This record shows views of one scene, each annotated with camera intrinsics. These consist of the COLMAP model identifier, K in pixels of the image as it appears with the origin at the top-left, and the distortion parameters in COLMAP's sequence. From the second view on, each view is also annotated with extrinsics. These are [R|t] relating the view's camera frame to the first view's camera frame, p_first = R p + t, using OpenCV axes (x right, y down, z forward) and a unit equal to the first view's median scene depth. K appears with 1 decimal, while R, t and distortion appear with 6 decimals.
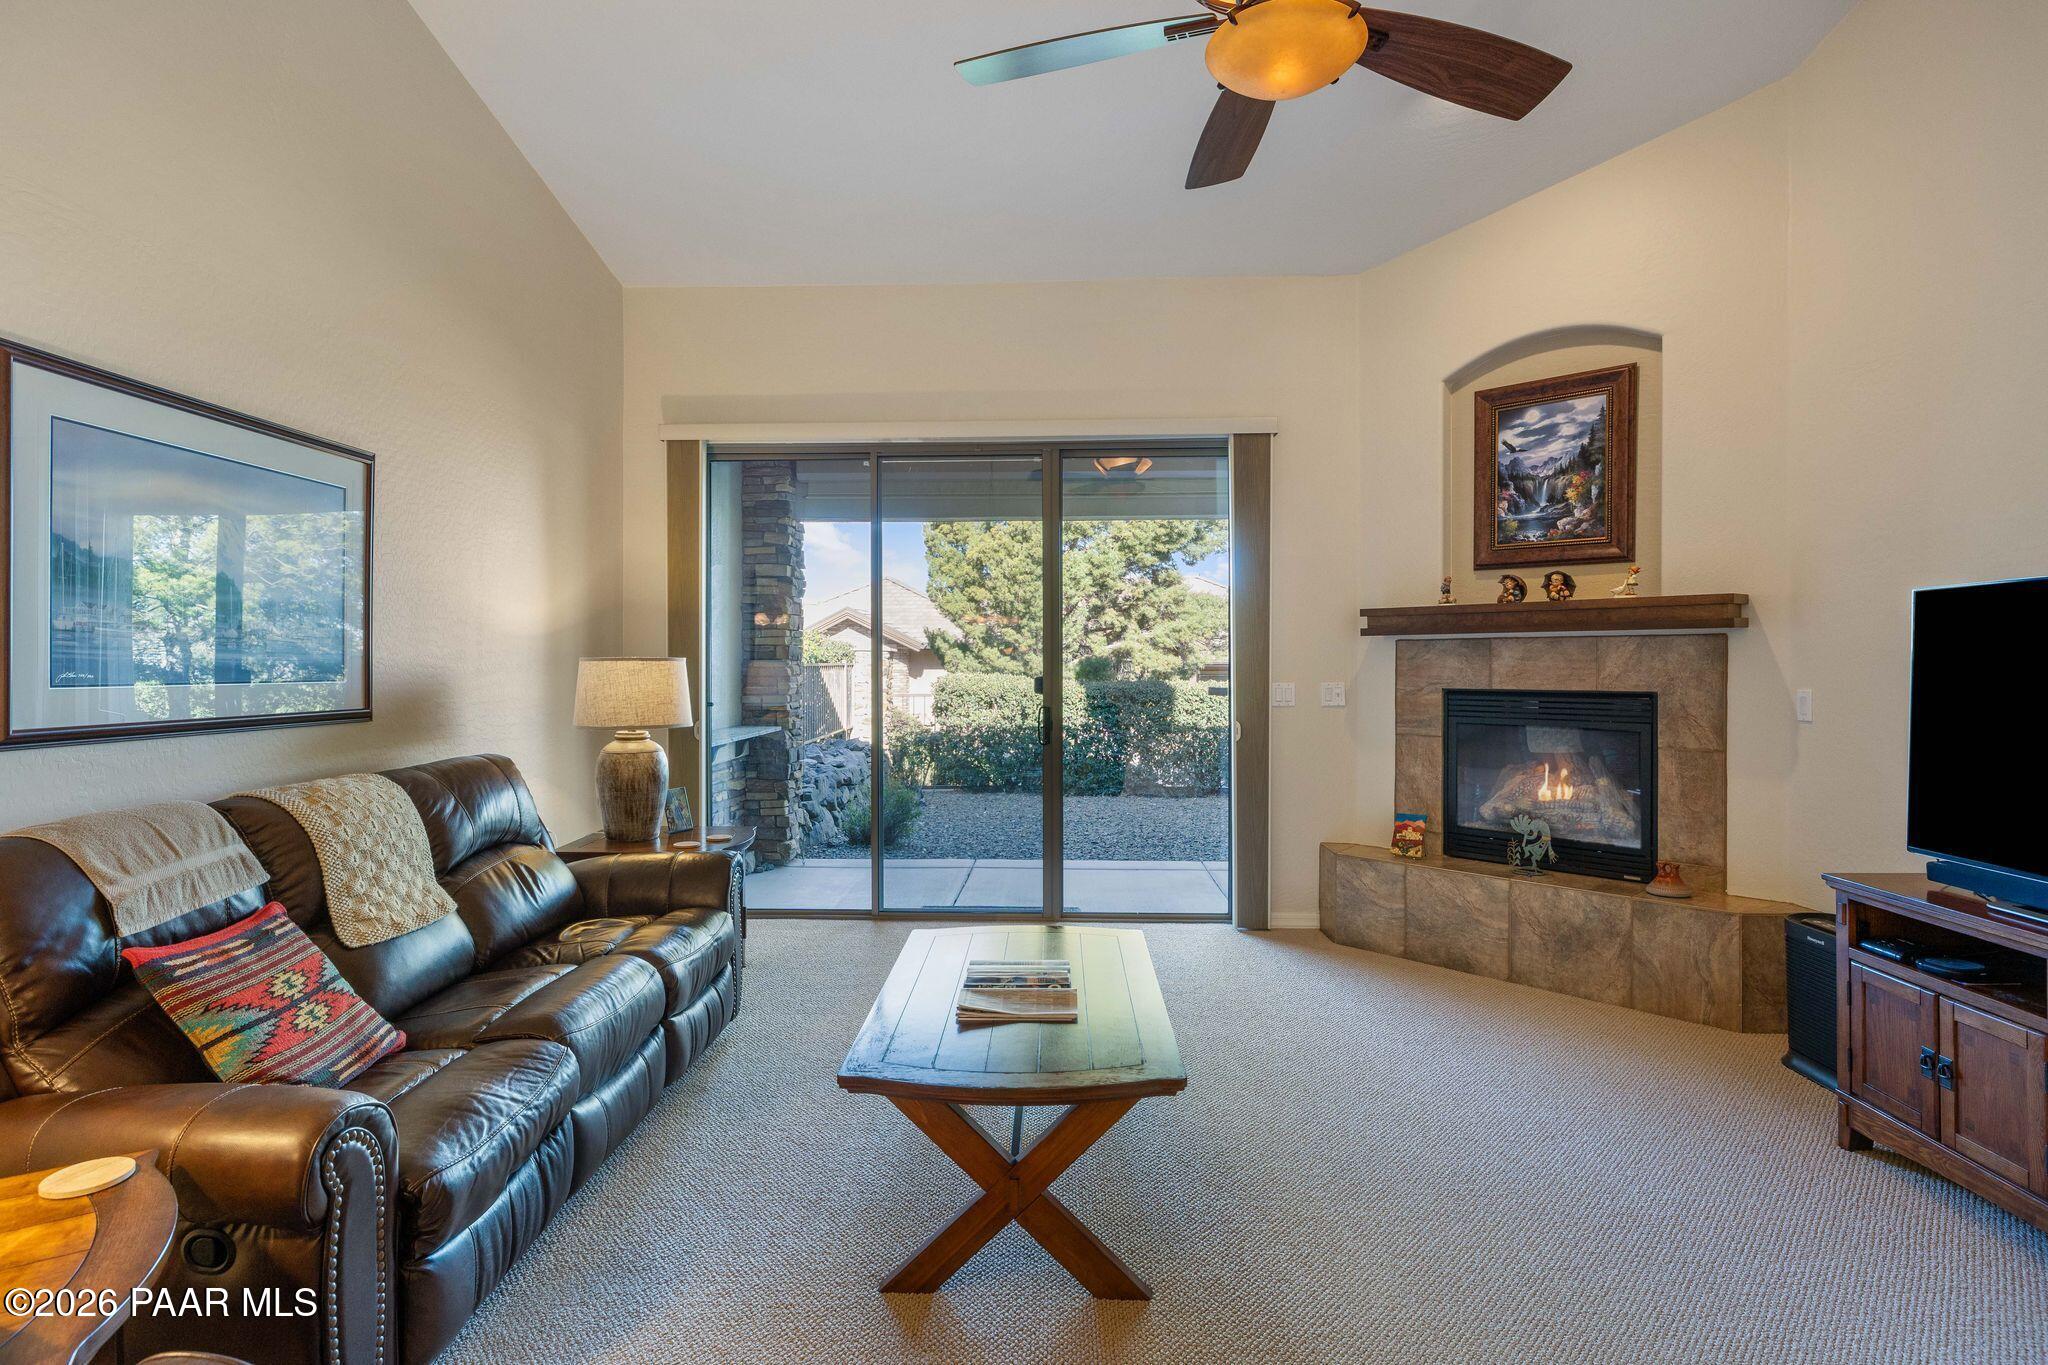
lens RADIAL K [[1011.7, 0, 1013.1], [0, 1011.7, 672.9], [0, 0, 1]] dist [-0.000963, 0.000079]
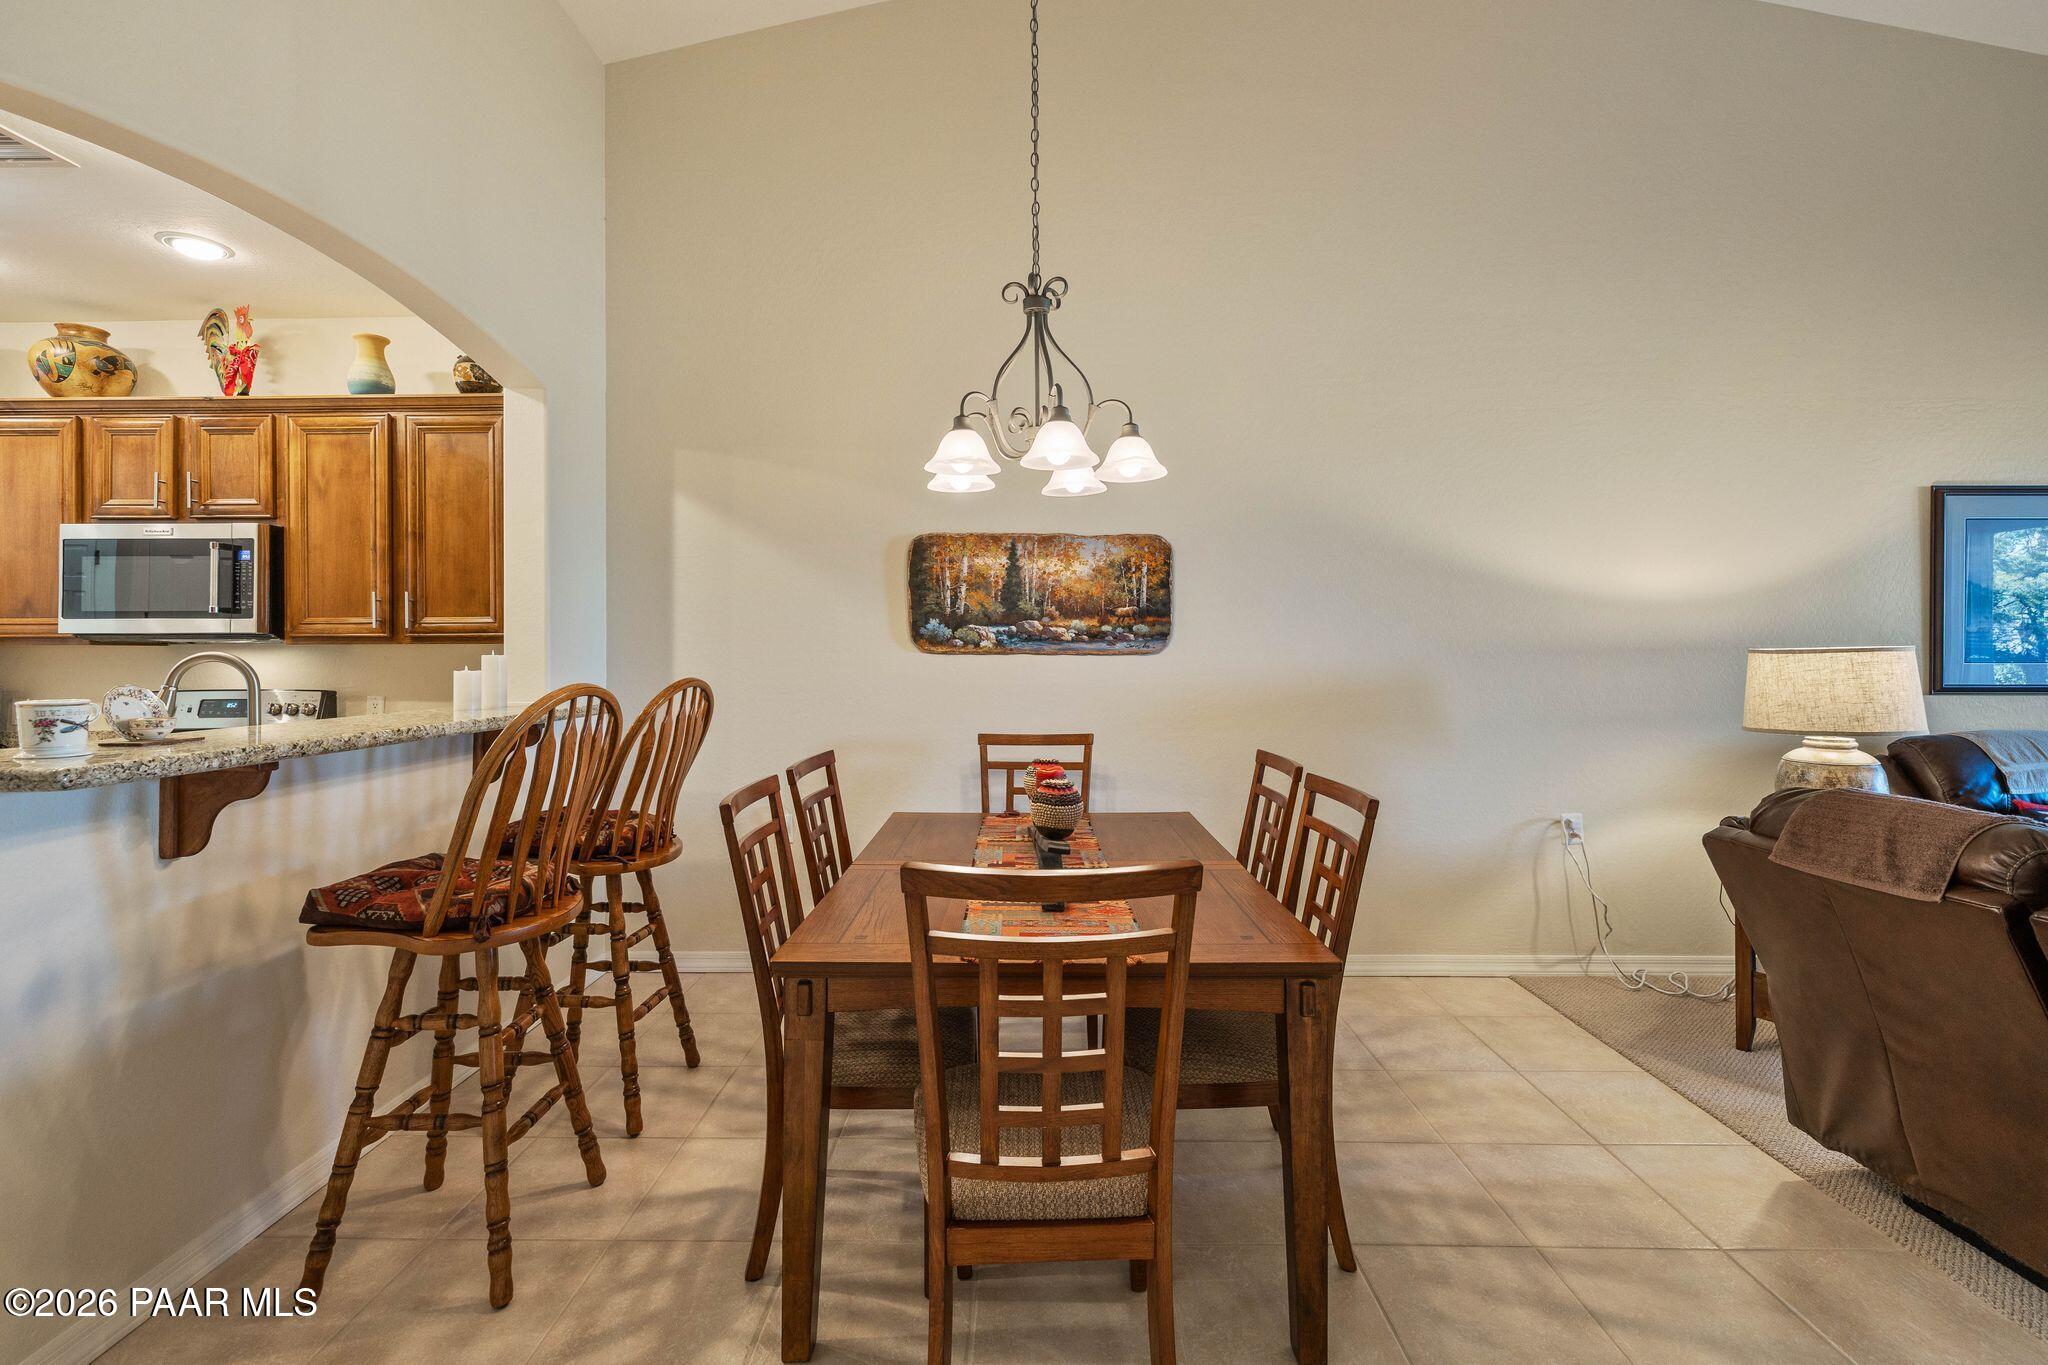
lens RADIAL K [[871.8, 0, 1027.8], [0, 871.8, 648.7], [0, 0, 1]] dist [0.000105, 0.000039]
pose [[0.026653, -0.002869, -0.999641, 0.317268], [-0.007564, 0.999967, -0.003072, 0.002939], [0.999616, 0.007643, 0.026630, -0.400440]]
